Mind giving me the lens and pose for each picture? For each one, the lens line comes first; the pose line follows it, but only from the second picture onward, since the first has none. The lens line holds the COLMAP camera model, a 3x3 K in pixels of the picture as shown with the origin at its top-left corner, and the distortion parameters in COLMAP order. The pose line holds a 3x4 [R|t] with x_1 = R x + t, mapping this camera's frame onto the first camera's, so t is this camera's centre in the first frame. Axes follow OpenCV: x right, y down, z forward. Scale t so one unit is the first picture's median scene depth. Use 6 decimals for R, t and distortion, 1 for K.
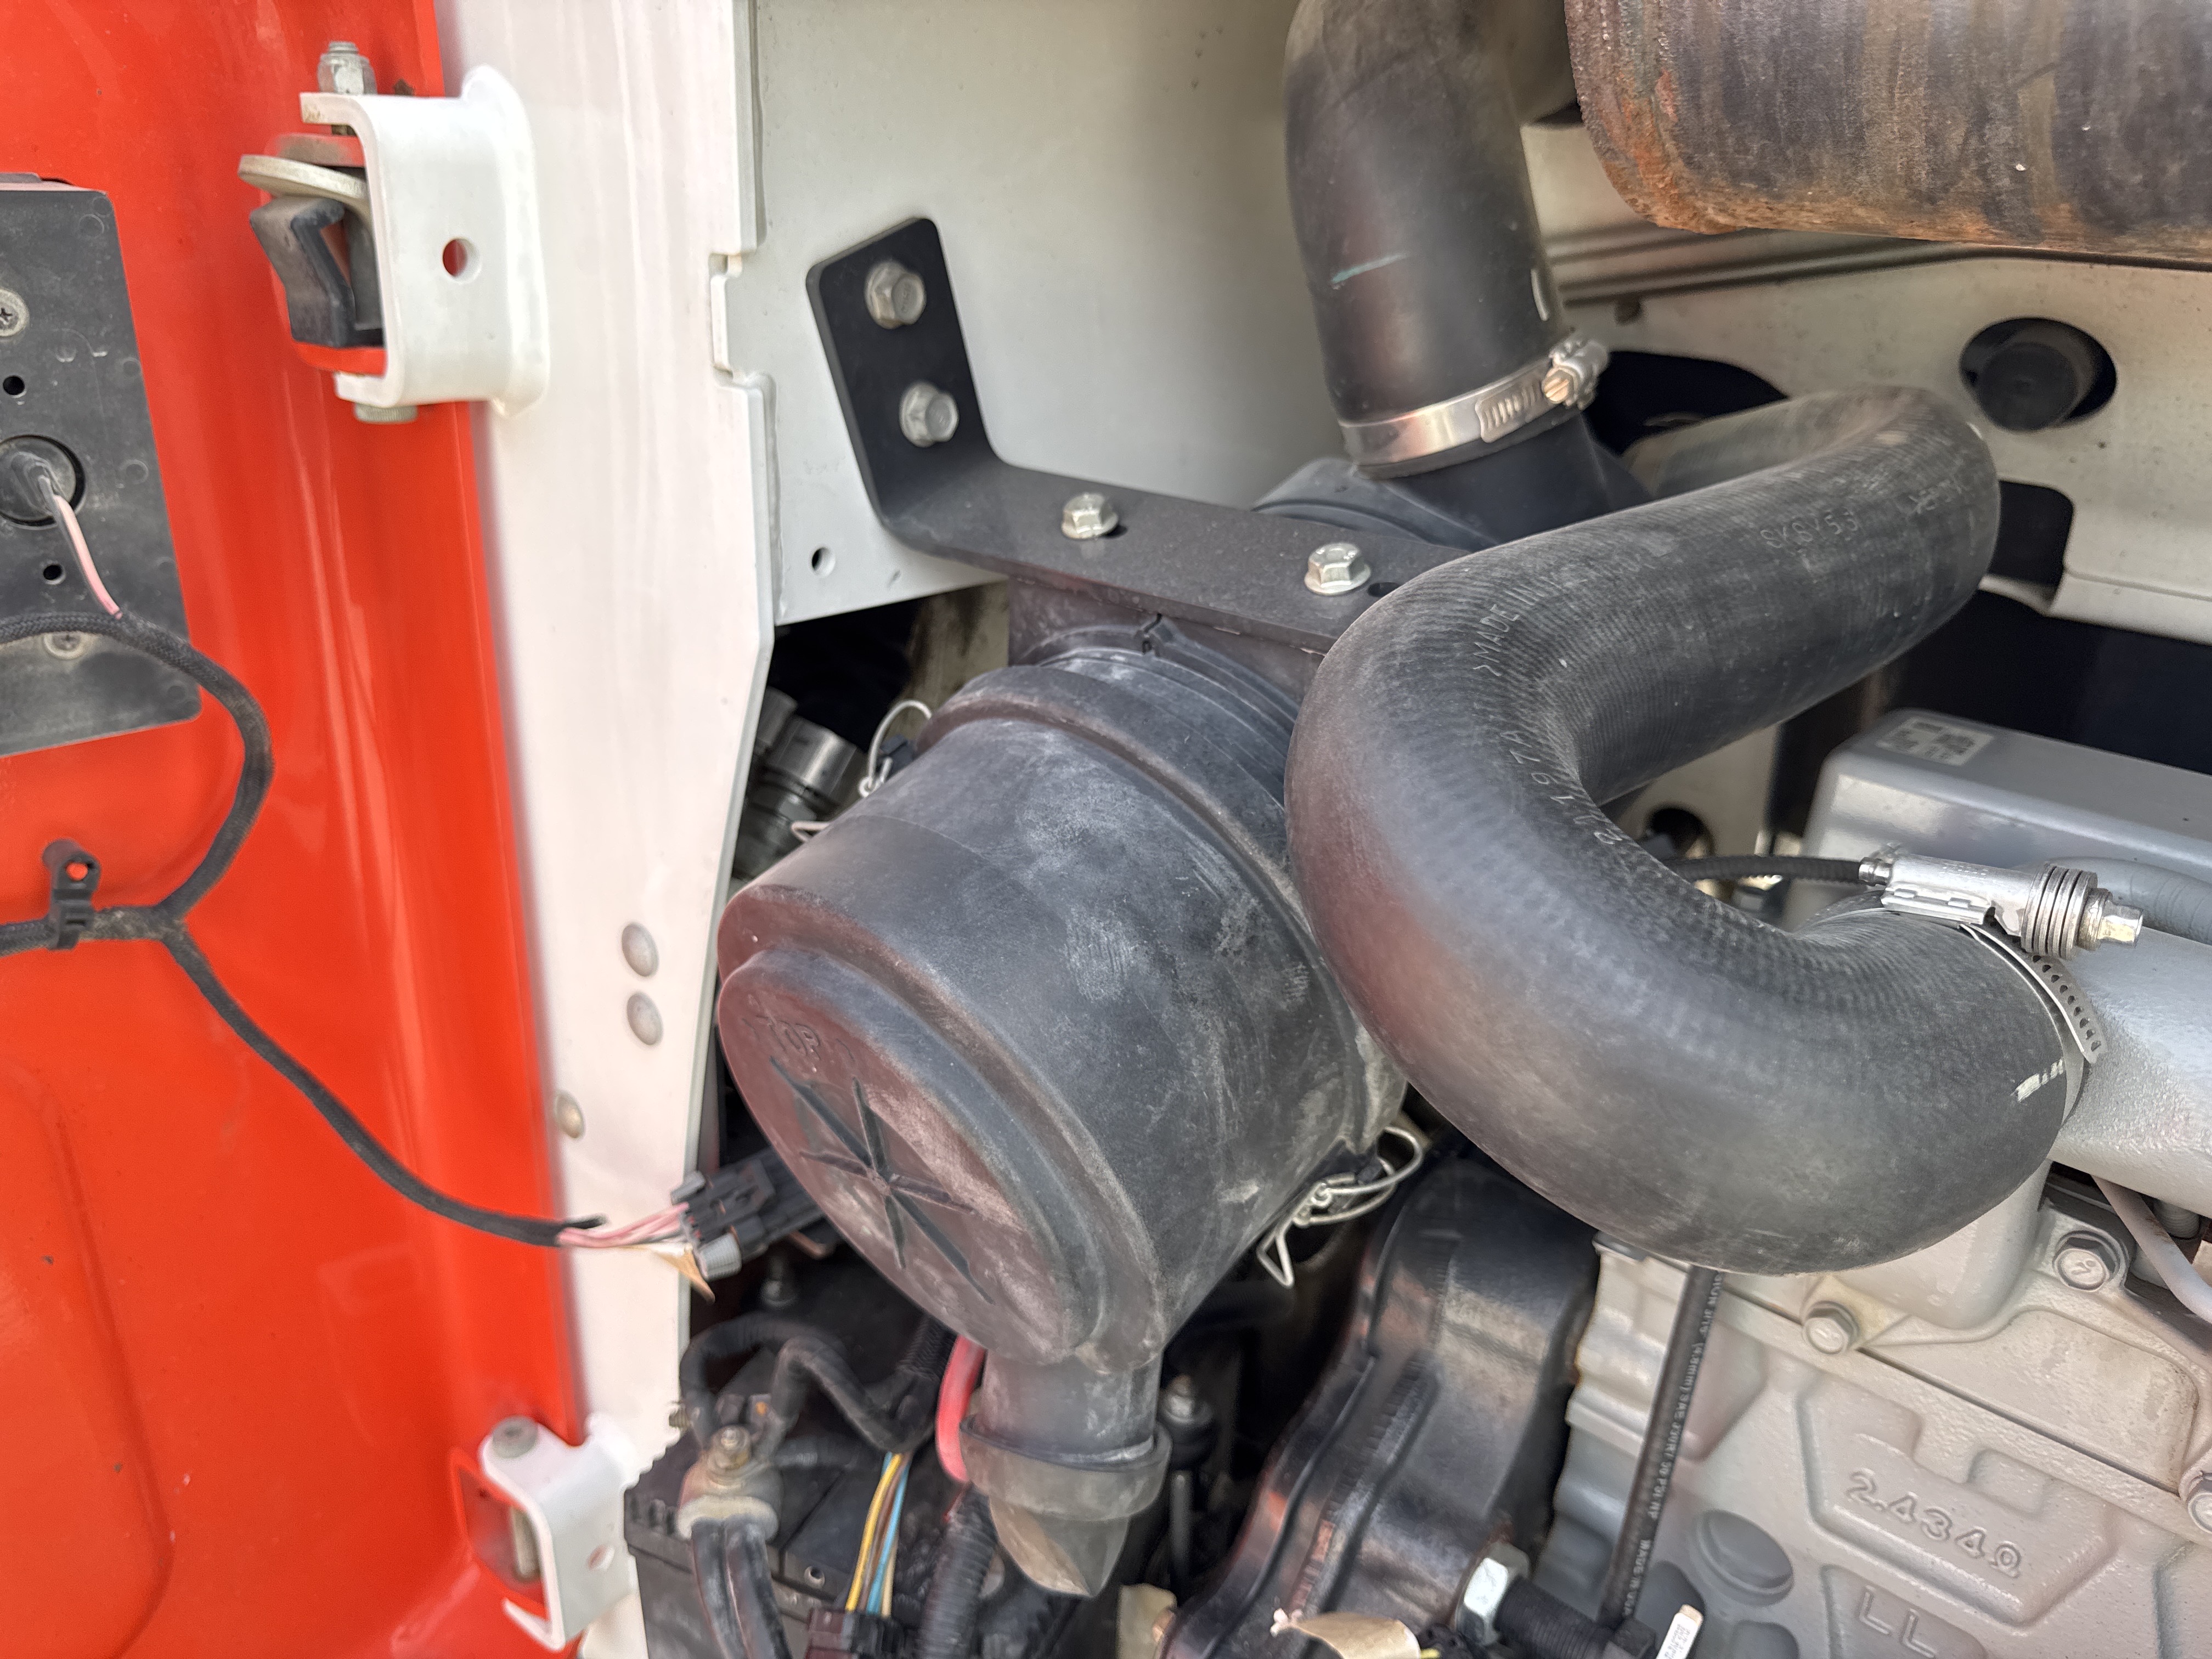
lens RADIAL K [[1620.1, 0, 1106.0], [0, 1620.1, 829.5], [0, 0, 1]] dist [-0.035798, -0.002740]
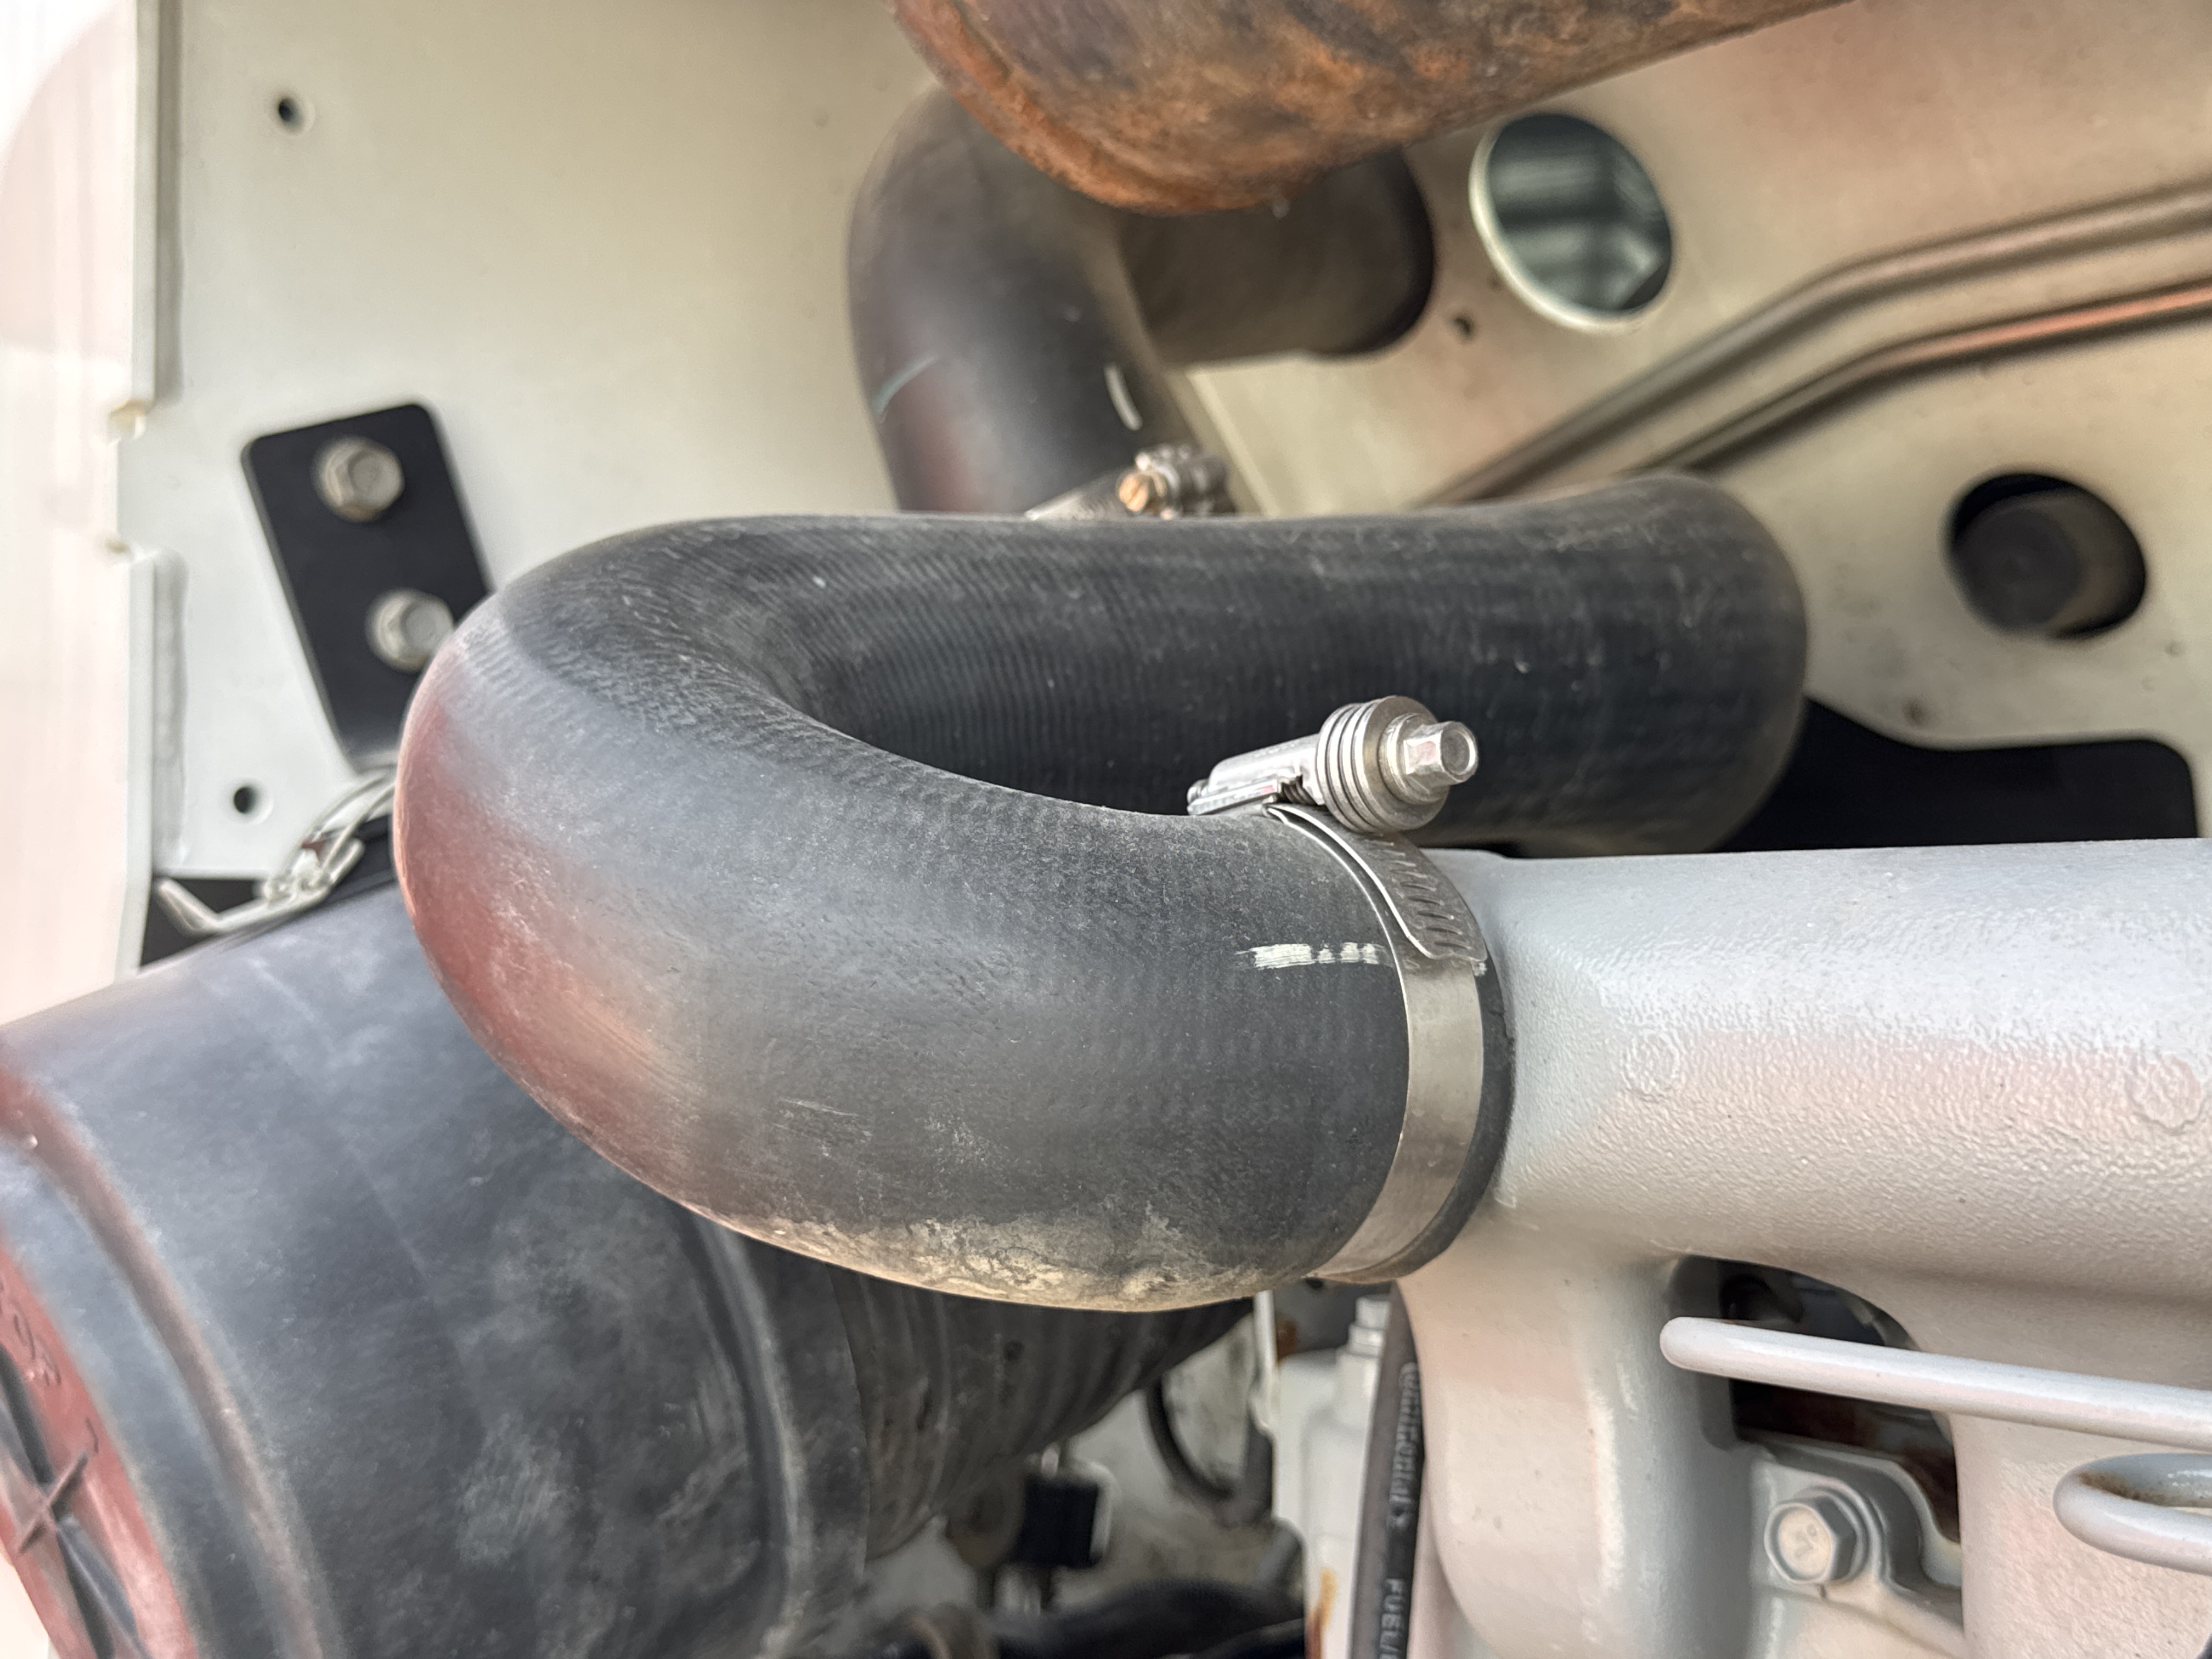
lens RADIAL K [[2477.2, 0, 1106.0], [0, 2477.2, 829.5], [0, 0, 1]] dist [0.017432, 0.010472]
pose [[0.986615, -0.060898, -0.151268, 0.440846], [-0.007843, 0.908853, -0.417042, 0.368840], [0.162877, 0.412647, 0.896211, 0.007006]]
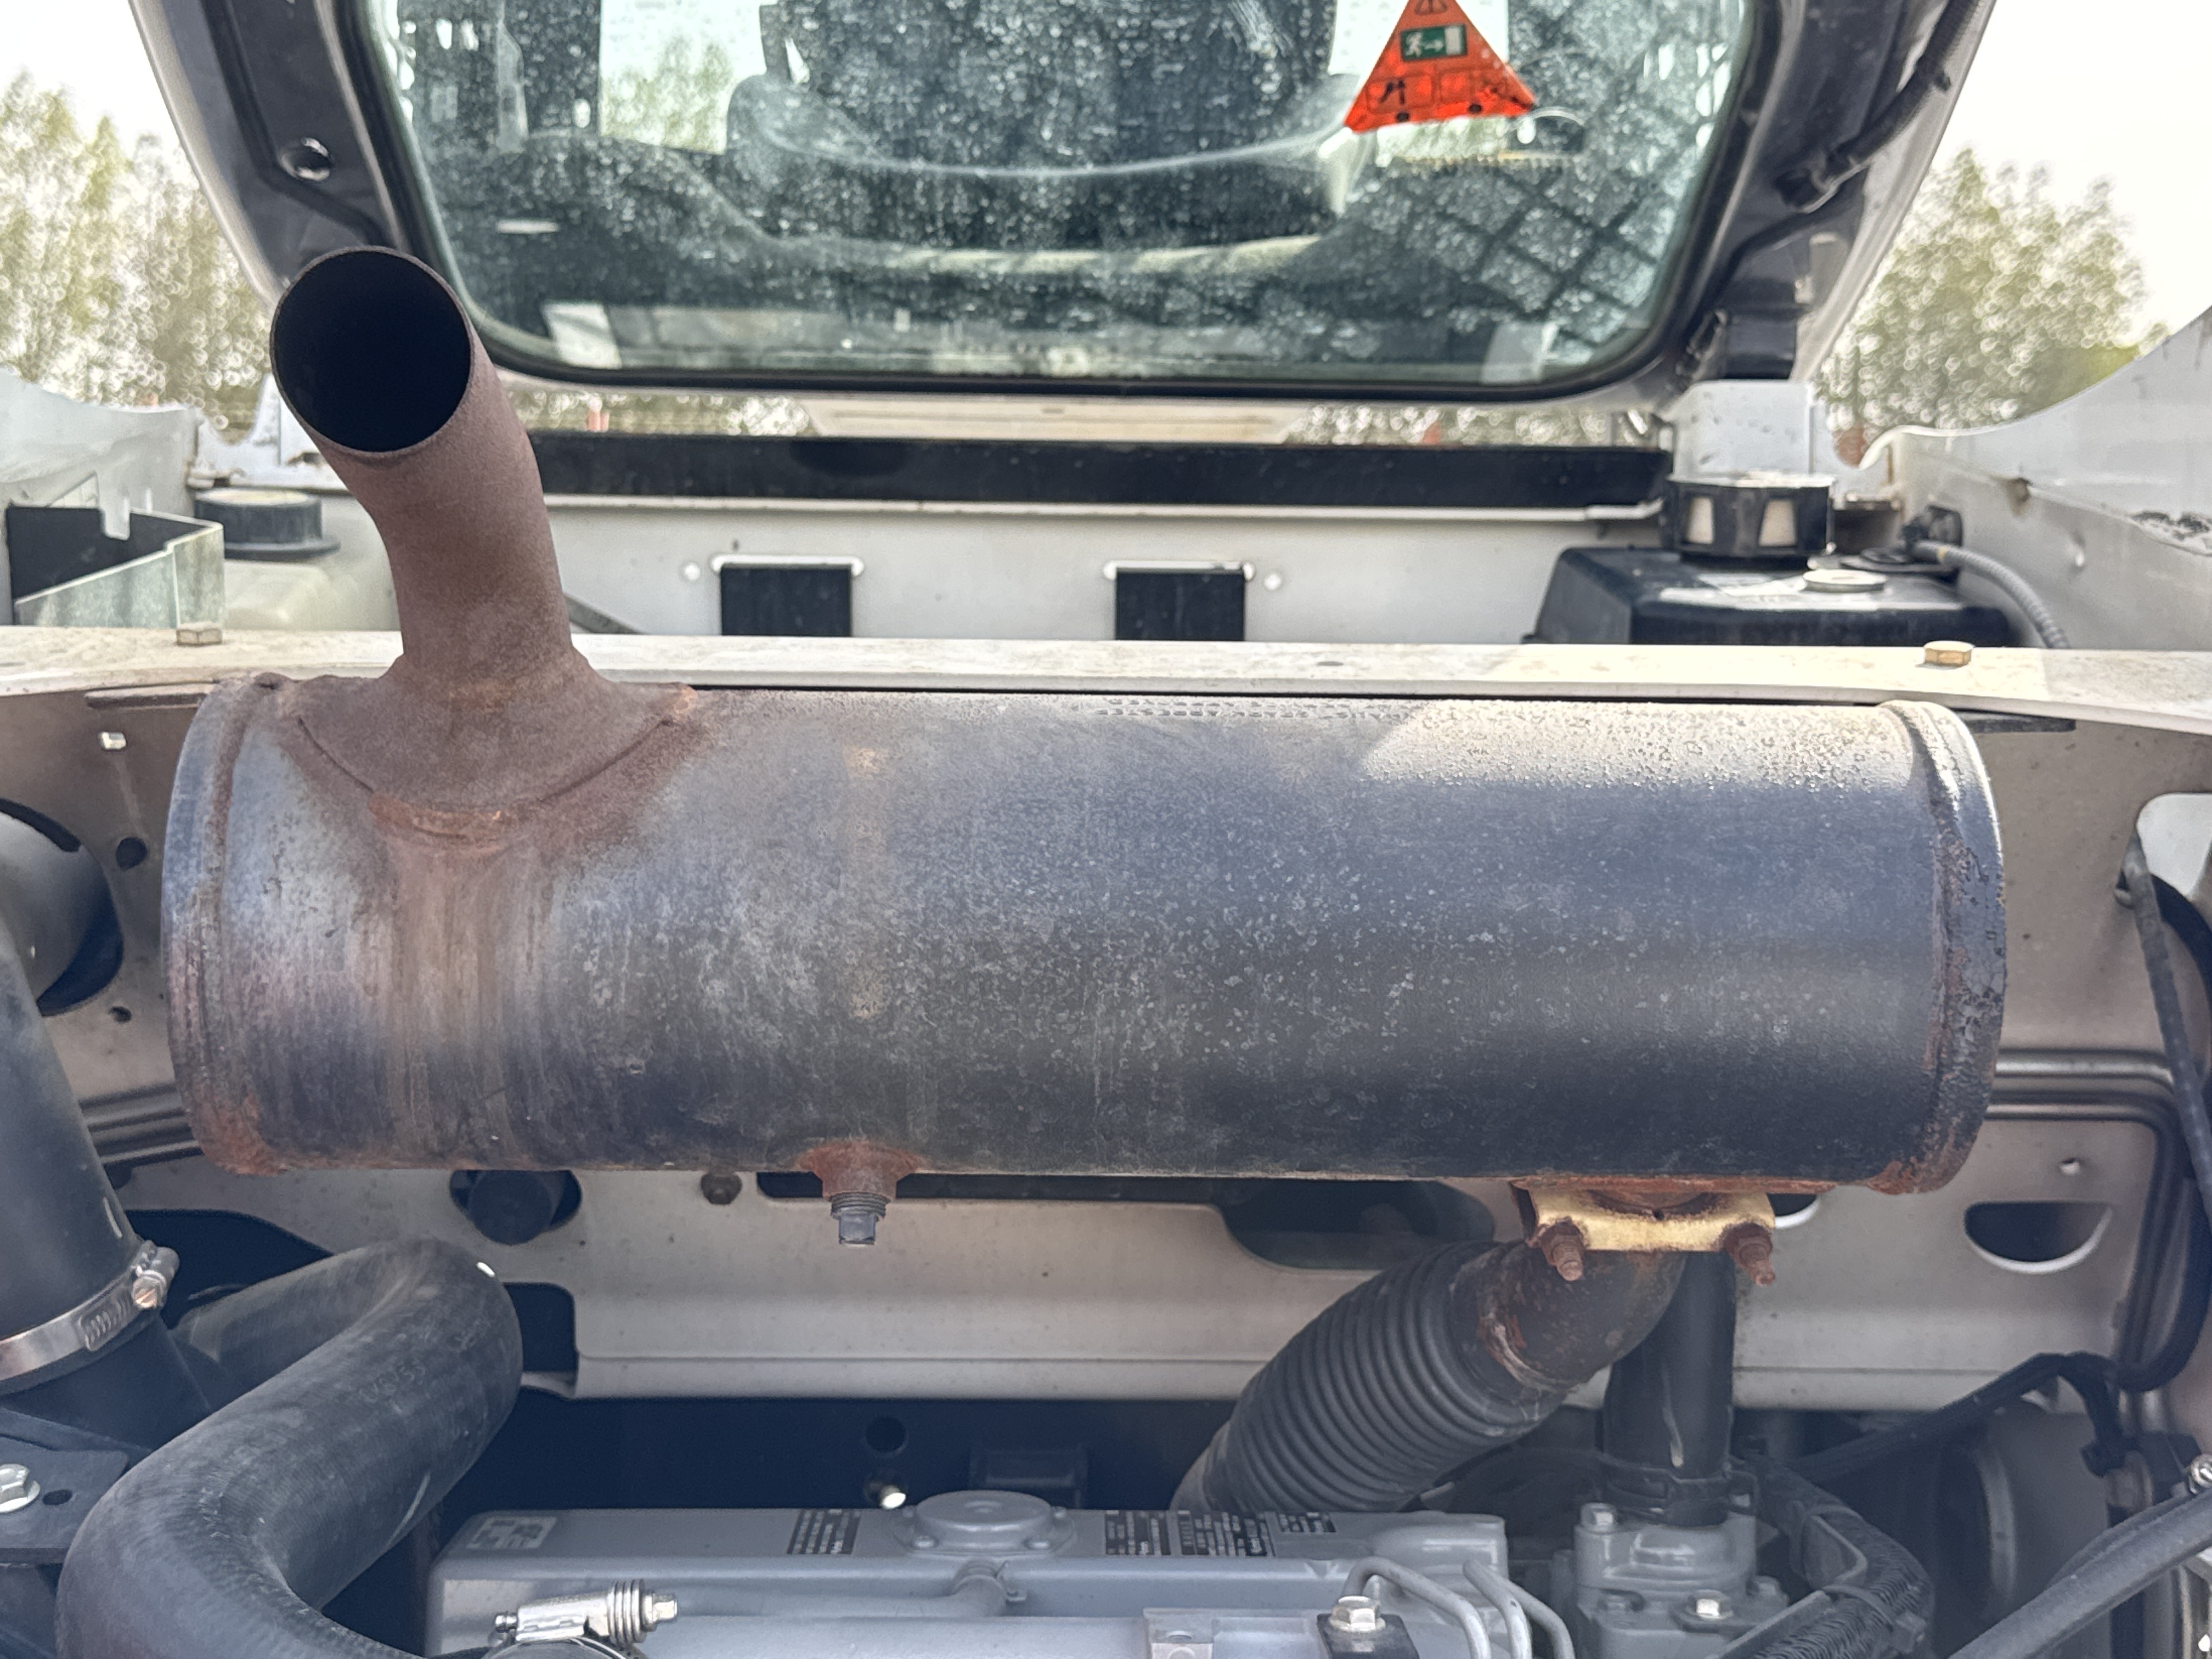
lens RADIAL K [[2811.1, 0, 1106.0], [0, 2811.1, 829.5], [0, 0, 1]] dist [0.020524, 0.030292]
pose [[0.739256, -0.048464, 0.671678, -0.533762], [0.283020, 0.927405, -0.244580, 0.097572], [-0.611064, 0.370906, 0.699306, -0.916765]]
